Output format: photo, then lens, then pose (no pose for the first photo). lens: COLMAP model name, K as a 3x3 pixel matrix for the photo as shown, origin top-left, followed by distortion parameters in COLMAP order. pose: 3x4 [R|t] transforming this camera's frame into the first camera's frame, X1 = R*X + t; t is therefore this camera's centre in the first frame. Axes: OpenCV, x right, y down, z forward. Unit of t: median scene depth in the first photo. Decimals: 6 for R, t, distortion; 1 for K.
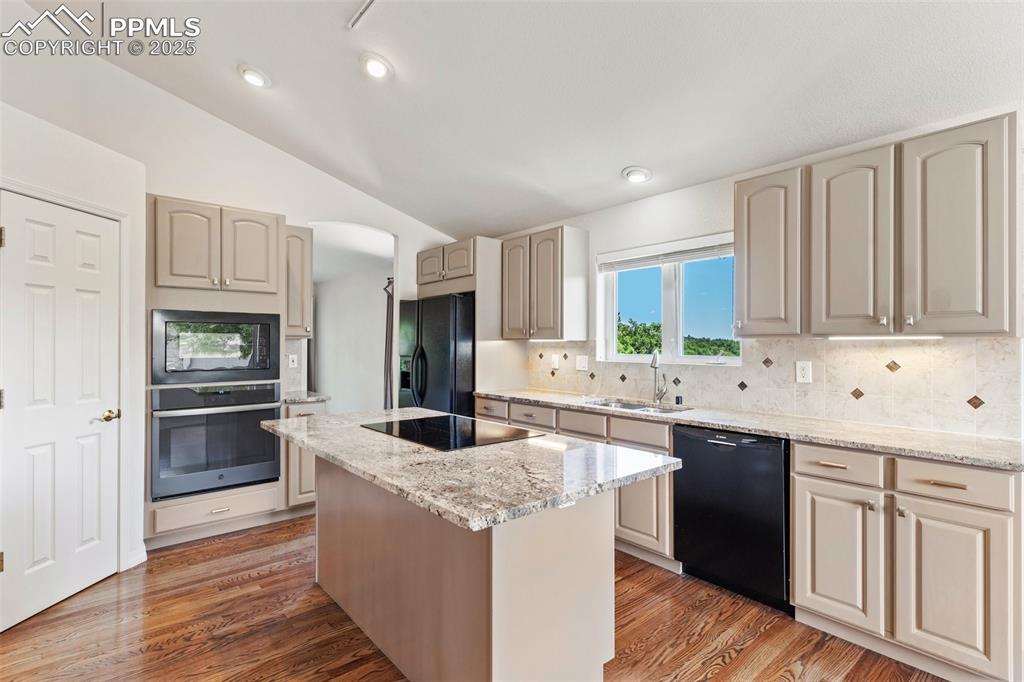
lens RADIAL K [[494.5, 0, 520.3], [0, 494.5, 337.7], [0, 0, 1]] dist [0.007113, -0.000026]
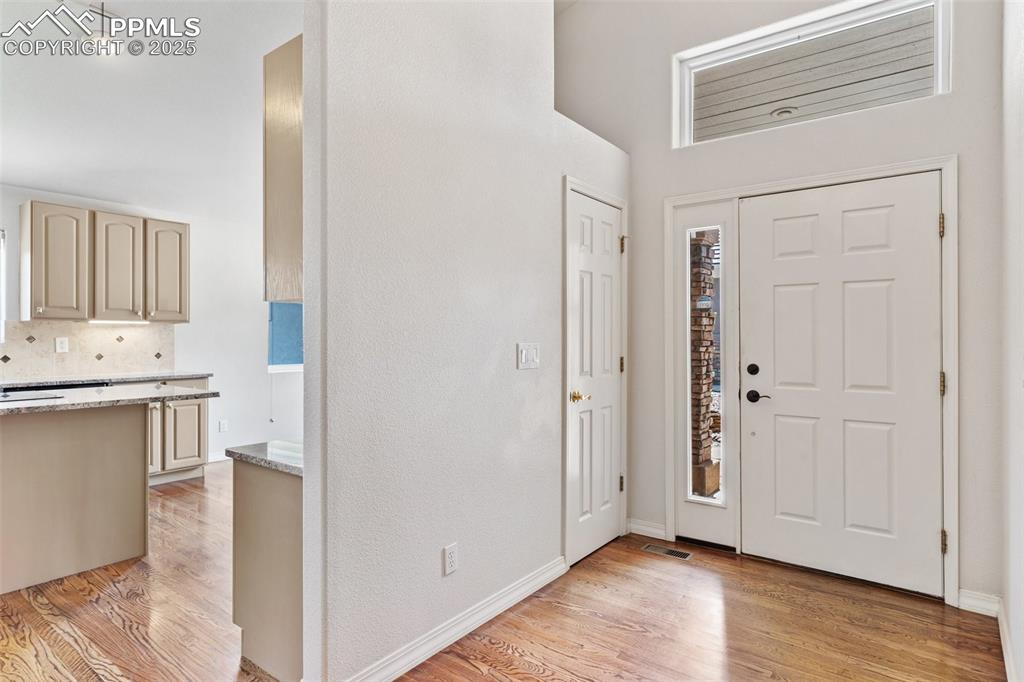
lens RADIAL K [[569.1, 0, 508.7], [0, 569.1, 343.1], [0, 0, 1]] dist [0.006312, 0.001807]
pose [[-0.214801, -0.010459, 0.976602, -1.285592], [-0.008153, 0.999927, 0.008915, 0.037521], [-0.976624, -0.006048, -0.214871, 0.093392]]
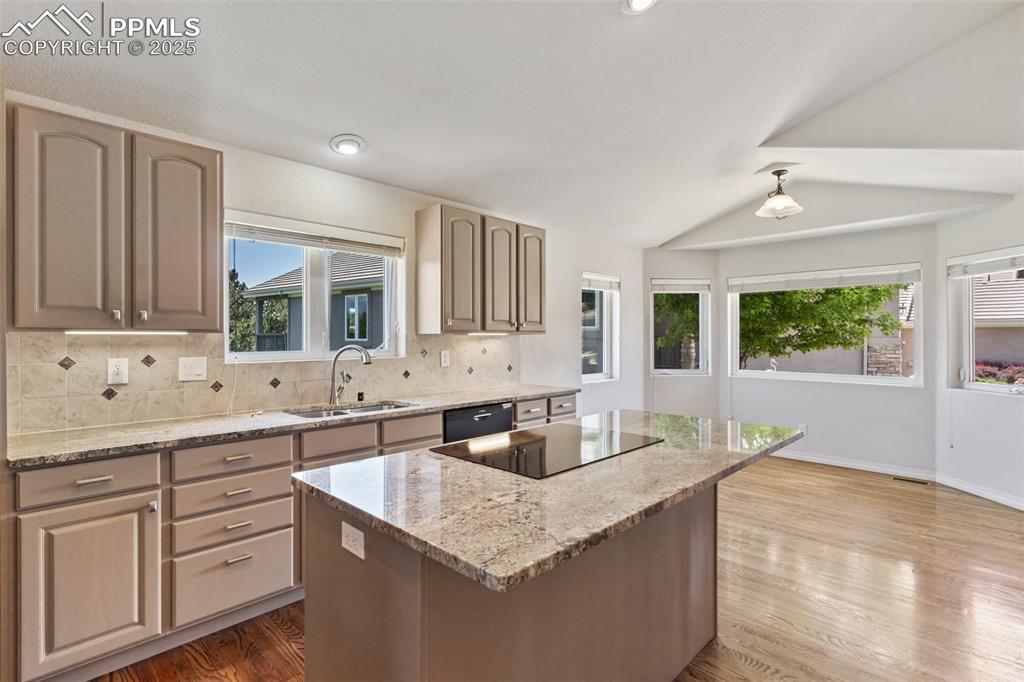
lens RADIAL K [[494.5, 0, 520.3], [0, 494.5, 336.9], [0, 0, 1]] dist [0.007113, -0.000026]
pose [[-0.105041, 0.002554, 0.994465, -0.770856], [-0.008546, 0.999957, -0.003471, 0.012467], [-0.994431, -0.008863, -0.105015, 0.917137]]
